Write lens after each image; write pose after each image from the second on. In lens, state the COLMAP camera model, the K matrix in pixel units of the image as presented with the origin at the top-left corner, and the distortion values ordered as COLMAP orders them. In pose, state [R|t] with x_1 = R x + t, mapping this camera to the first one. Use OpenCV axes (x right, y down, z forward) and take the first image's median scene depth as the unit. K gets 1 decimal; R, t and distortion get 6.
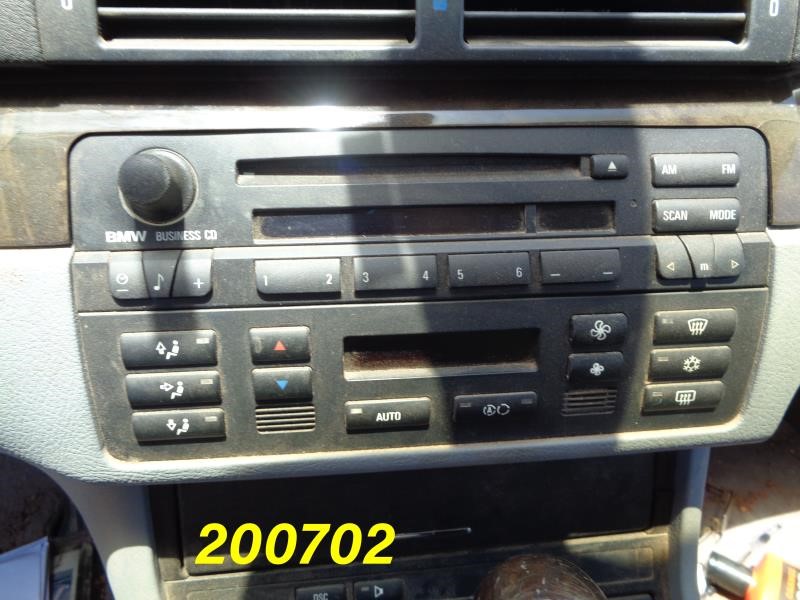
lens RADIAL K [[648.4, 0, 400.0], [0, 648.4, 300.0], [0, 0, 1]] dist [0.000703, 0.011131]
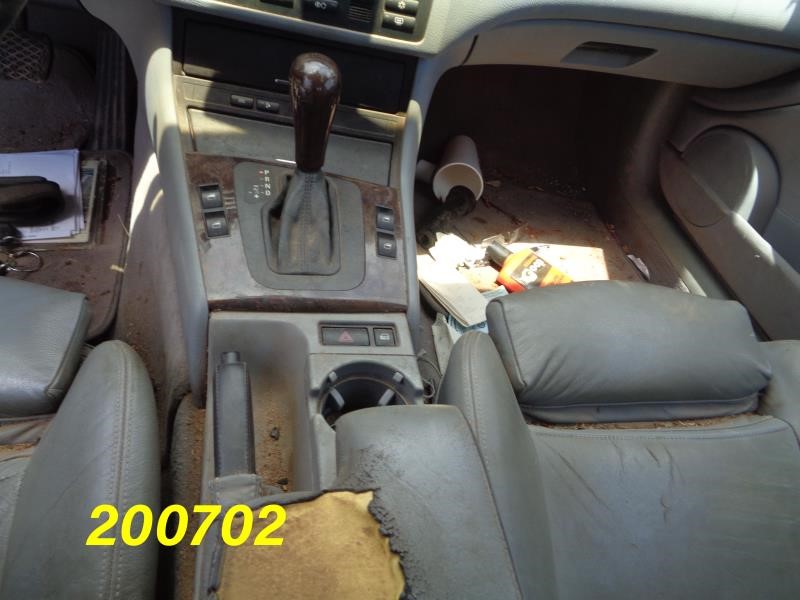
lens RADIAL K [[648.4, 0, 400.0], [0, 648.4, 300.0], [0, 0, 1]] dist [0.000703, 0.011131]
pose [[0.978153, 0.199098, 0.059803, 0.191525], [-0.207392, 0.954385, 0.214799, 0.237566], [-0.014309, -0.222509, 0.974826, -0.623709]]
